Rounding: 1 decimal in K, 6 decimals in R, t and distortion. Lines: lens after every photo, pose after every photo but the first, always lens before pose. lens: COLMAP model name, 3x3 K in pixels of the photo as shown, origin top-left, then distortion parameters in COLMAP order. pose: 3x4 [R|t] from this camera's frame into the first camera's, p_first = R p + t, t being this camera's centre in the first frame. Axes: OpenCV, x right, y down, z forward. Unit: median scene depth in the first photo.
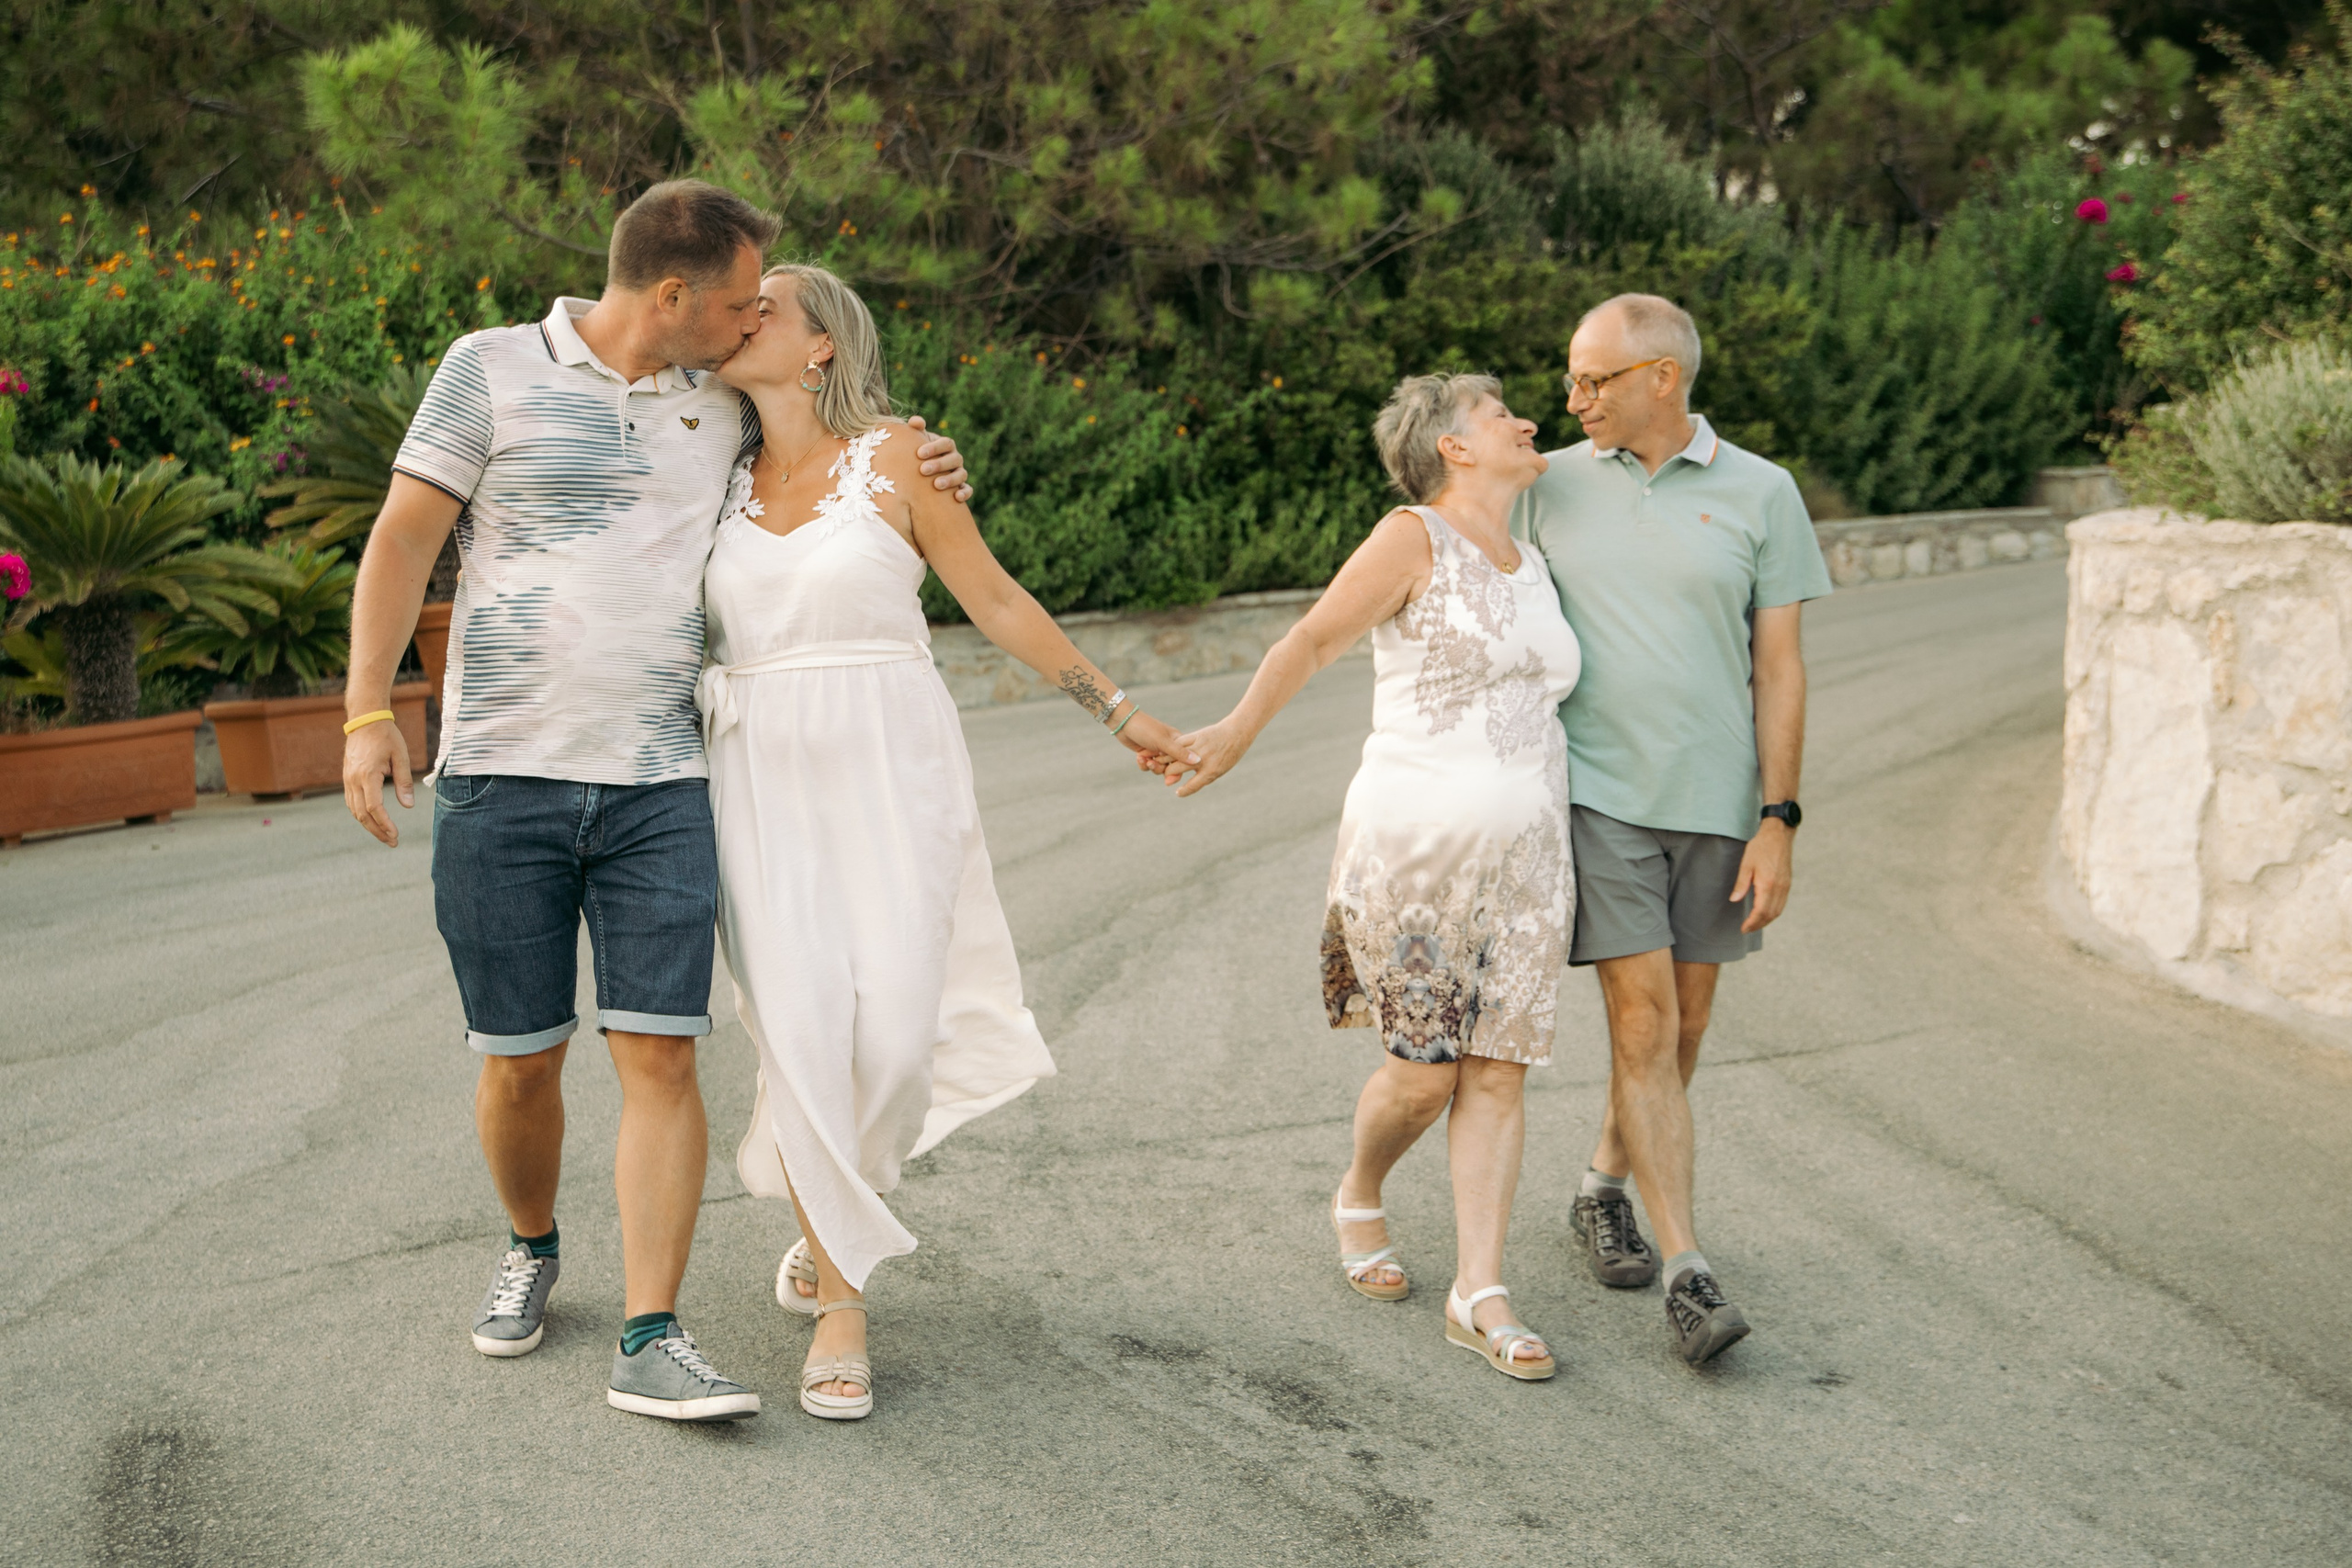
lens RADIAL K [[2863.1, 0, 1167.4], [0, 2863.1, 762.7], [0, 0, 1]] dist [0.033797, 0.000000]
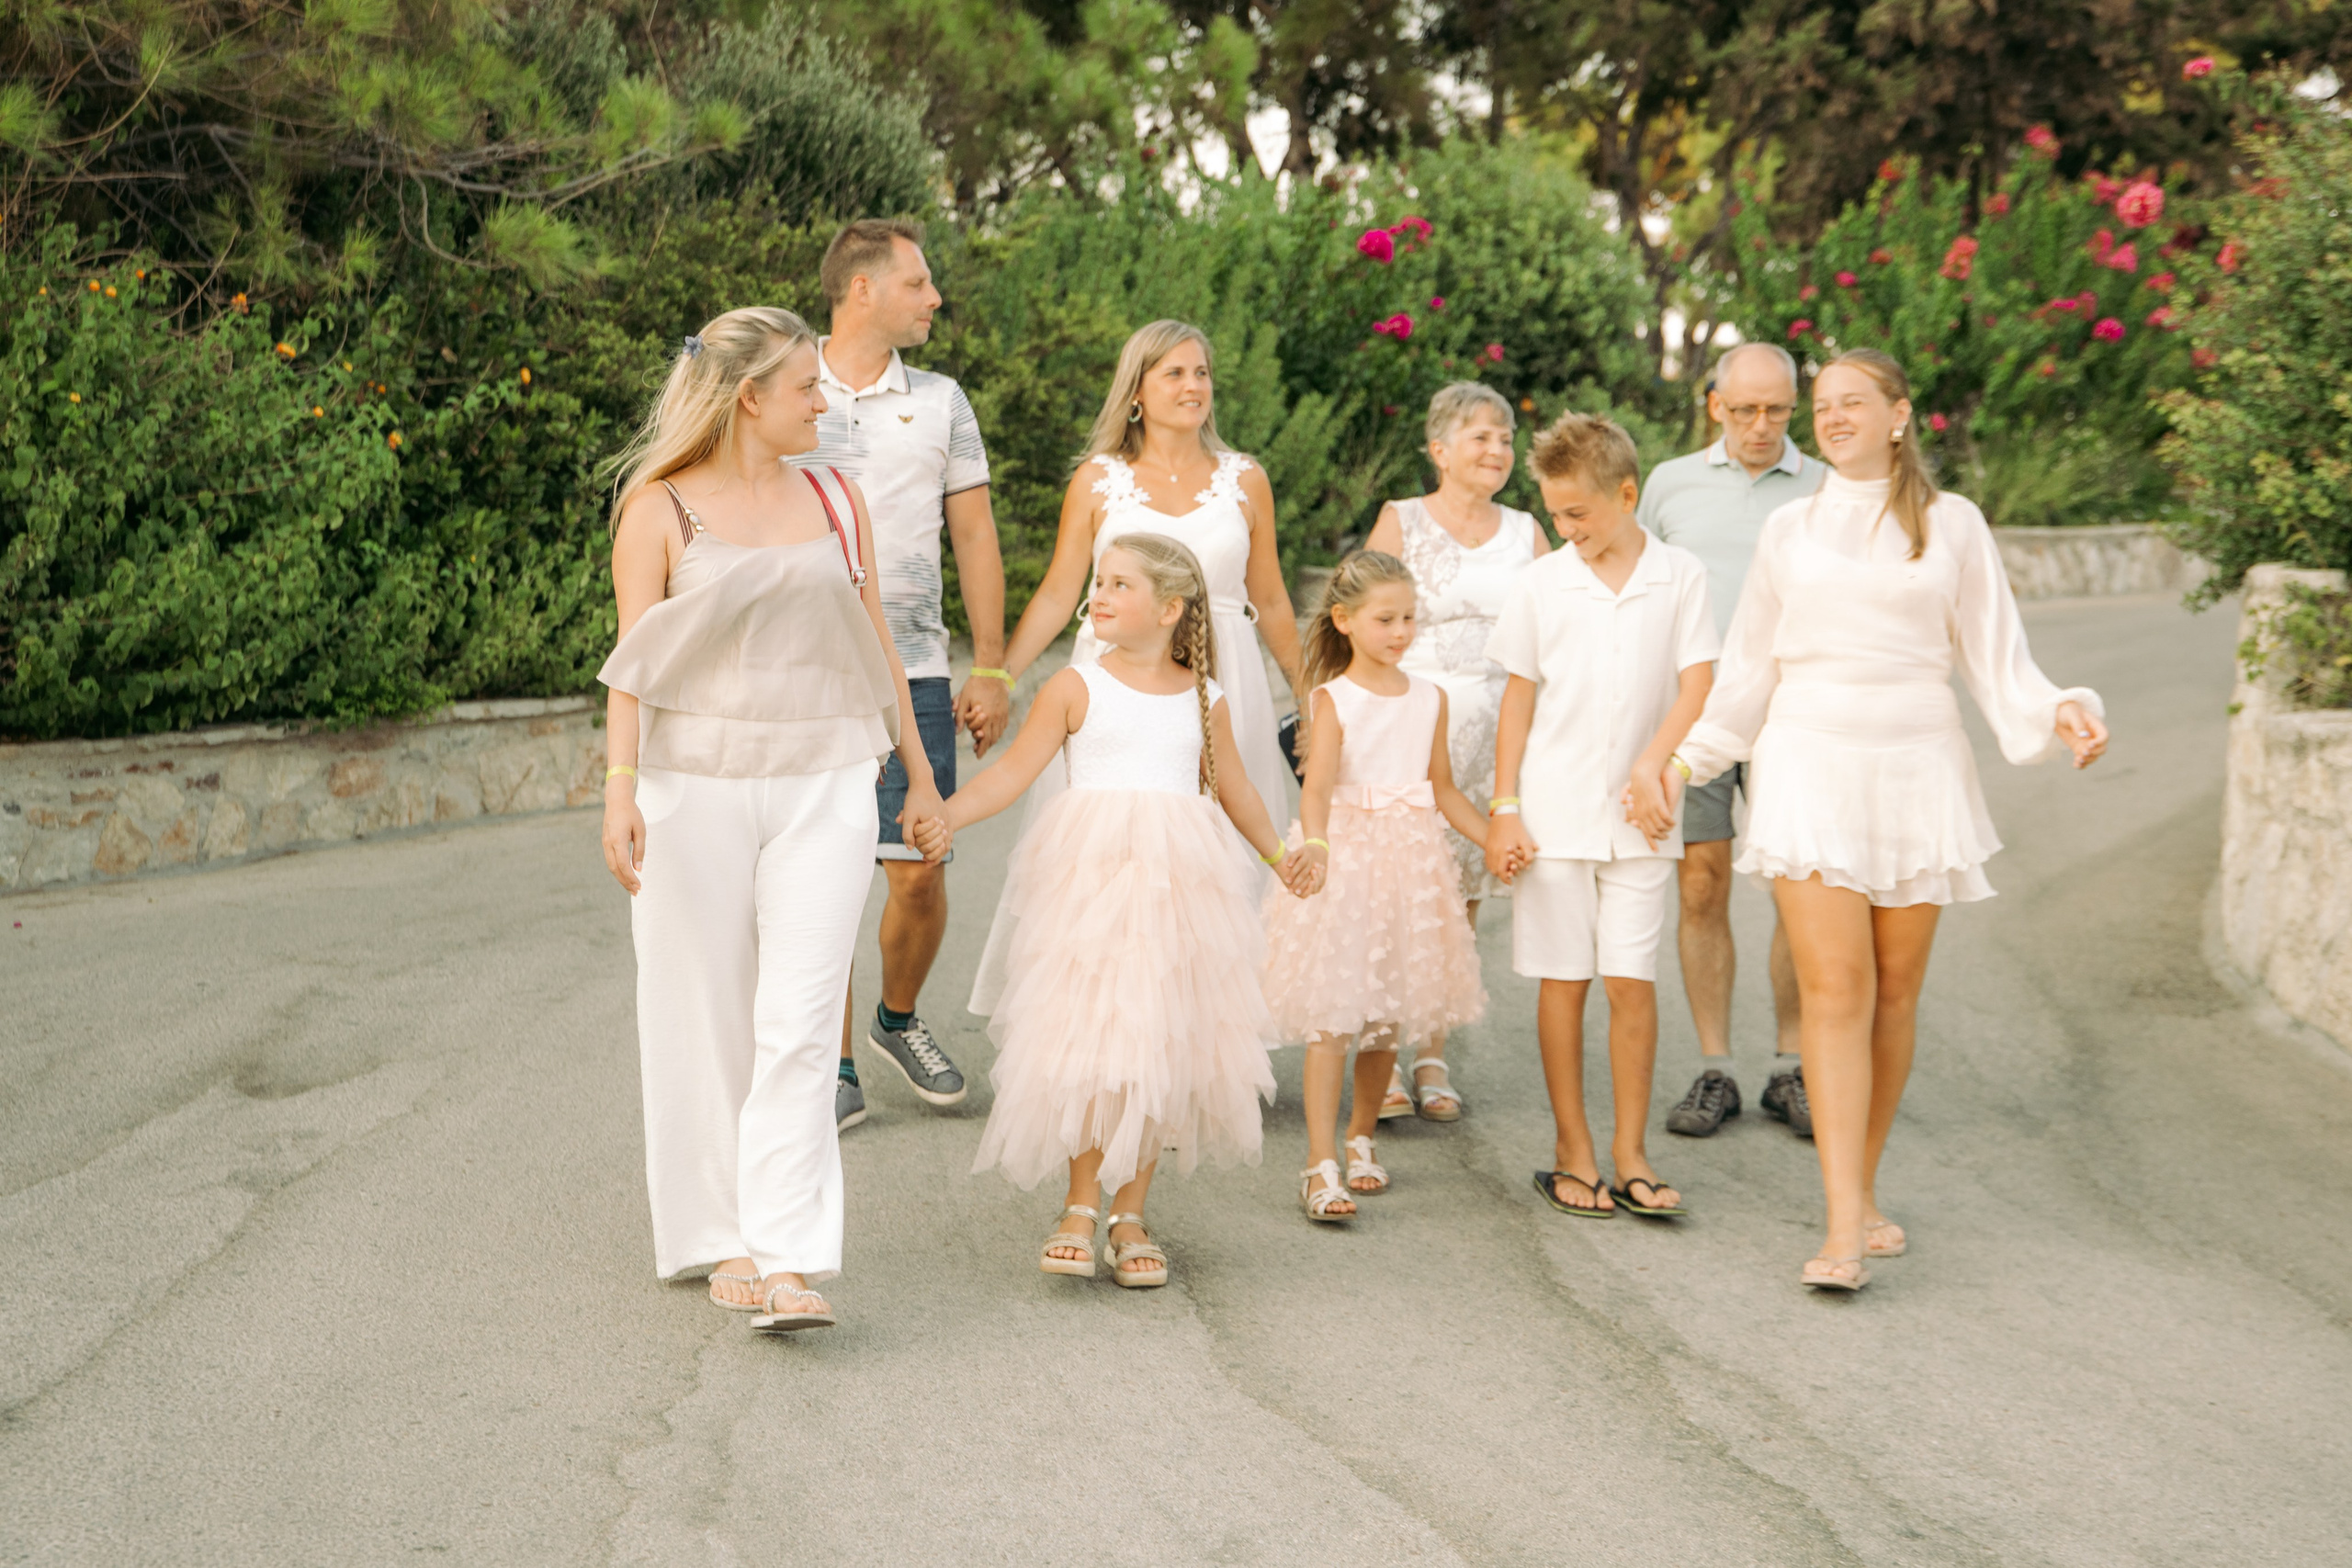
lens RADIAL K [[3518.6, 0, 1155.4], [0, 3518.6, 781.6], [0, 0, 1]] dist [0.093026, 0.000000]
pose [[0.848659, 0.030989, 0.528032, -0.258770], [-0.025343, 0.999518, -0.017928, -0.032110], [-0.528333, 0.001833, 0.849035, 0.265449]]
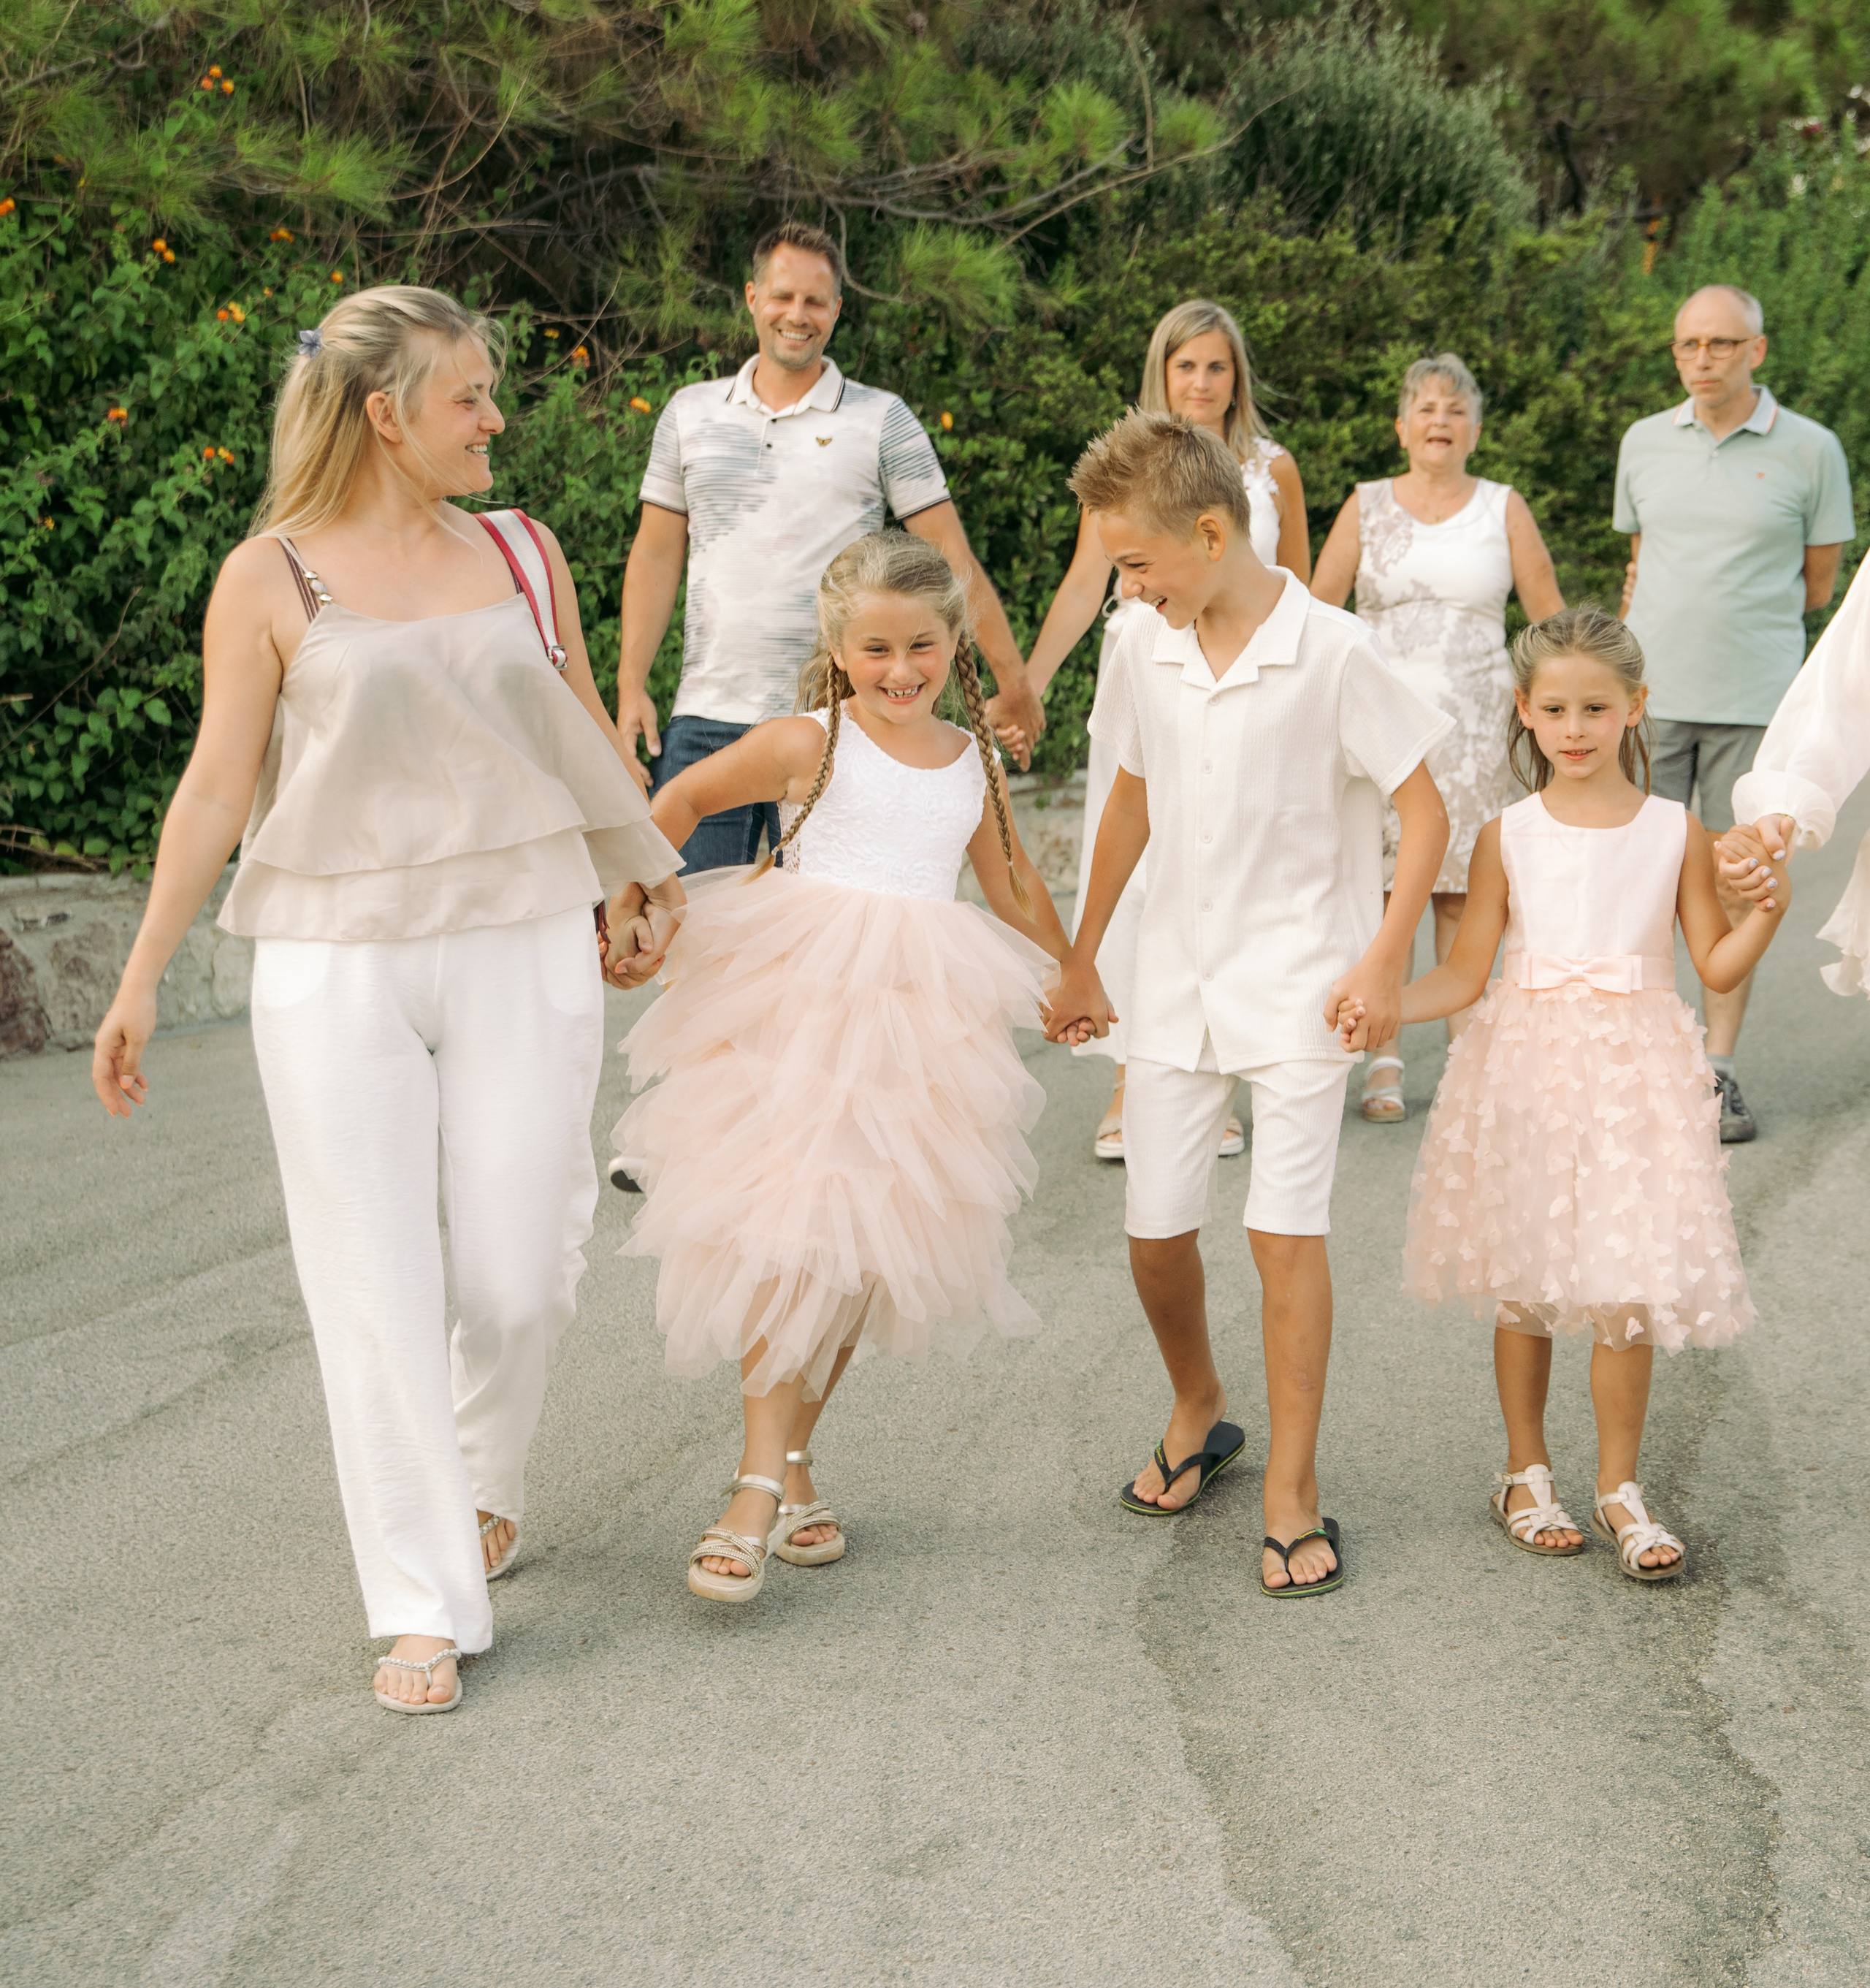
lens RADIAL K [[3717.4, 0, 1314.4], [0, 3717.4, 979.4], [0, 0, 1]] dist [0.060440, 0.000000]
pose [[0.943884, -0.000405, 0.330276, -0.140850], [-0.006490, 0.999783, 0.019773, -0.036139], [-0.330212, -0.020807, 0.943677, 0.275896]]
